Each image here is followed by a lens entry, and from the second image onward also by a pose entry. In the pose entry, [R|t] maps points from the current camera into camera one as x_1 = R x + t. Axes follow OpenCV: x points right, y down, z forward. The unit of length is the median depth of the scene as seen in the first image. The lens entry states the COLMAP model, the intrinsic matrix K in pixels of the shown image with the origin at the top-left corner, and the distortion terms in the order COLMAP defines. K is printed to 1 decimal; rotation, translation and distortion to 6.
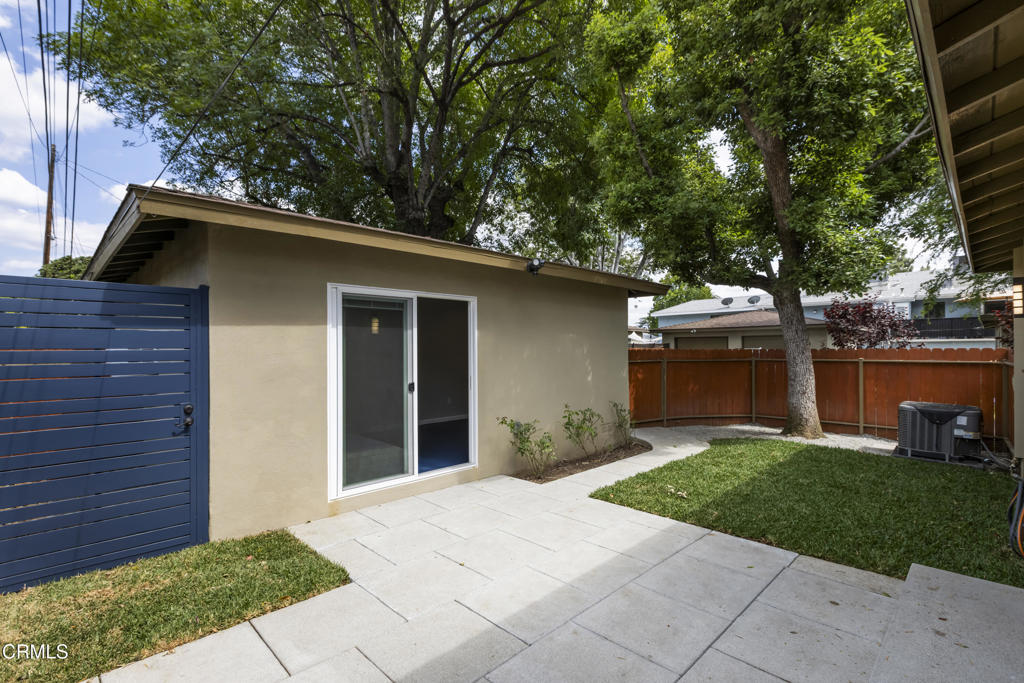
lens RADIAL K [[471.4, 0, 510.6], [0, 471.4, 344.0], [0, 0, 1]] dist [0.000276, -0.000013]
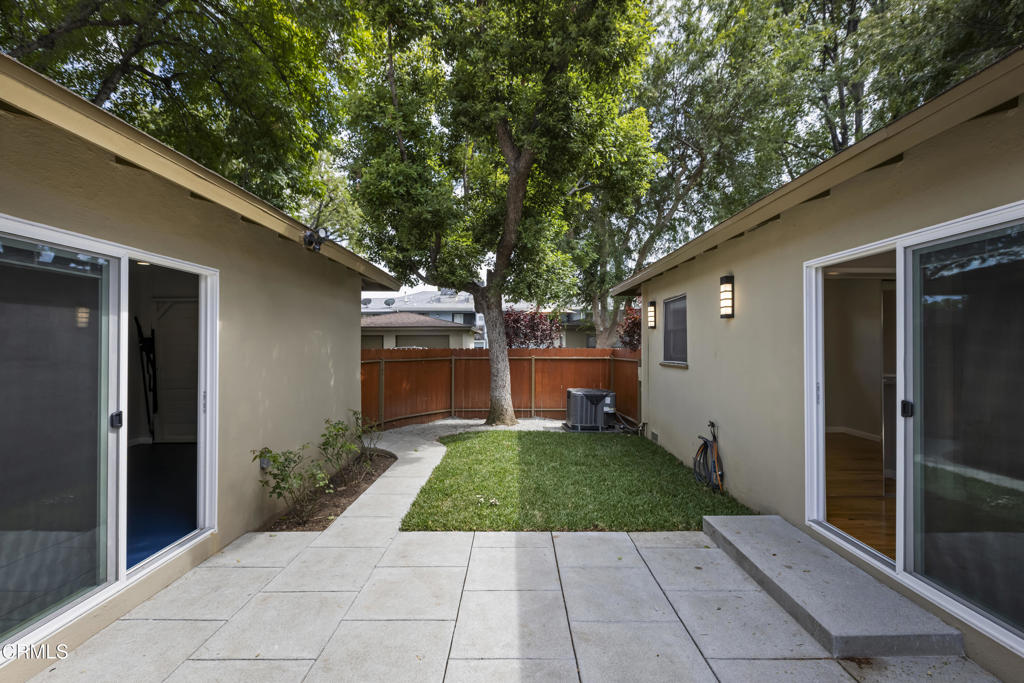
lens RADIAL K [[461.6, 0, 512.5], [0, 461.6, 339.0], [0, 0, 1]] dist [0.001411, 0.000167]
pose [[0.707451, 0.014754, 0.706609, -0.261293], [-0.010629, 0.999891, -0.010236, -0.002448], [-0.706683, -0.000270, 0.707530, 0.290599]]
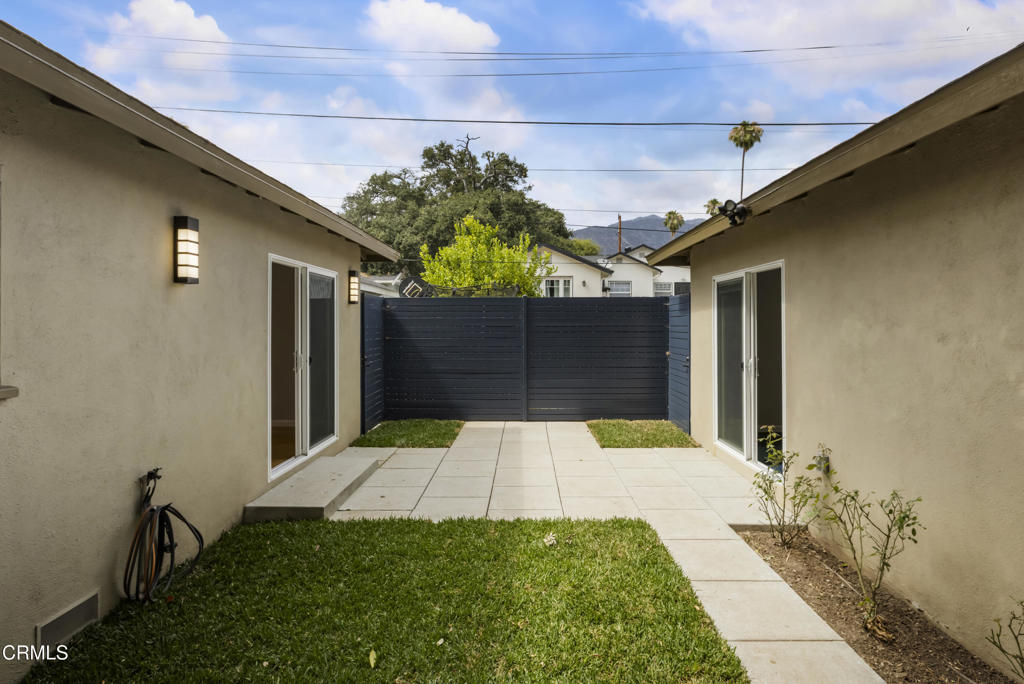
lens RADIAL K [[461.6, 0, 512.5], [0, 461.6, 339.5], [0, 0, 1]] dist [0.001411, 0.000167]
pose [[-0.720883, 0.029116, -0.692445, 0.794932], [0.012395, 0.999499, 0.029122, 0.000521], [0.692946, 0.012410, -0.720883, 1.338269]]
